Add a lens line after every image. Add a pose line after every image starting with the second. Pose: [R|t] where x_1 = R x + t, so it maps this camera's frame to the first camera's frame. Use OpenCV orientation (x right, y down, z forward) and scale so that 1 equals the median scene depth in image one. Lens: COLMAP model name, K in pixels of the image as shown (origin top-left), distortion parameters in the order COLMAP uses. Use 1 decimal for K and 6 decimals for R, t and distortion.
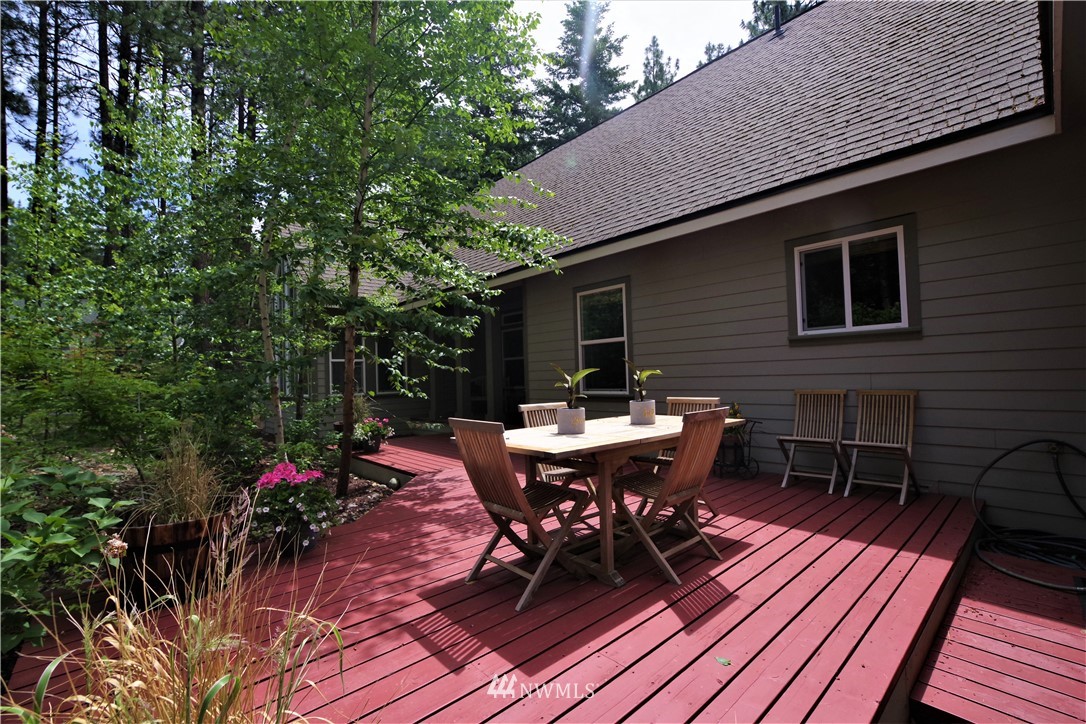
lens RADIAL K [[470.1, 0, 543.0], [0, 470.1, 362.0], [0, 0, 1]] dist [0.000964, 0.000104]
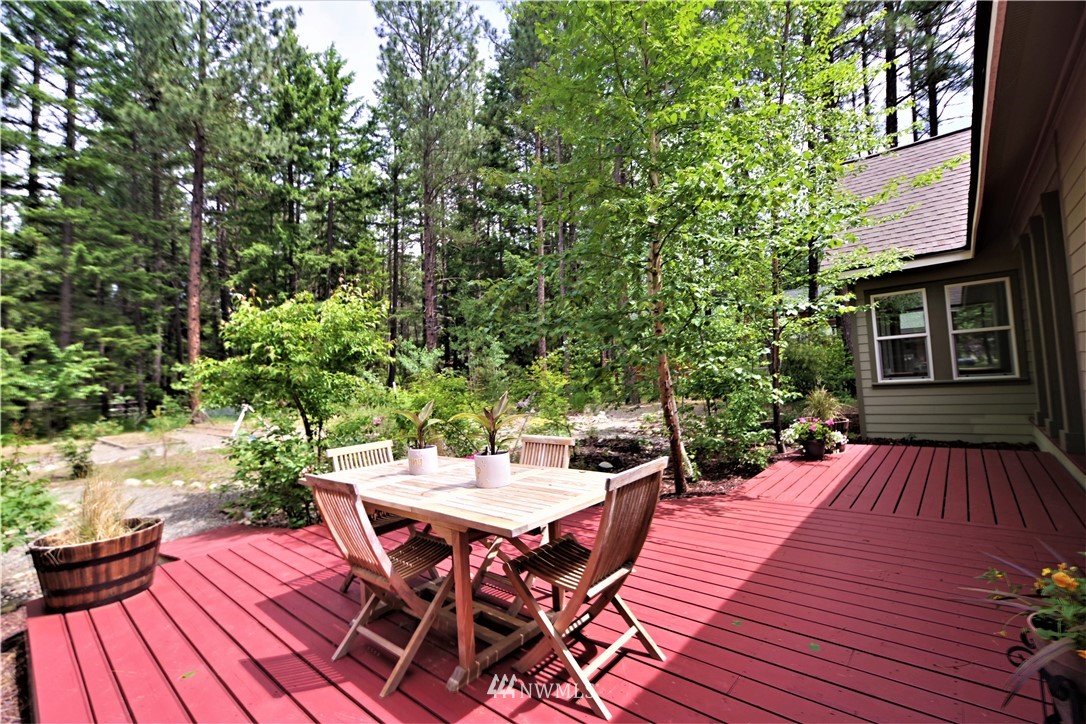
lens RADIAL K [[470.1, 0, 543.0], [0, 470.1, 362.0], [0, 0, 1]] dist [0.000964, 0.000104]
pose [[0.111644, -0.009406, -0.993704, 1.432647], [0.094660, 0.995509, 0.001212, -0.087853], [0.989230, -0.094199, 0.112033, 1.535836]]
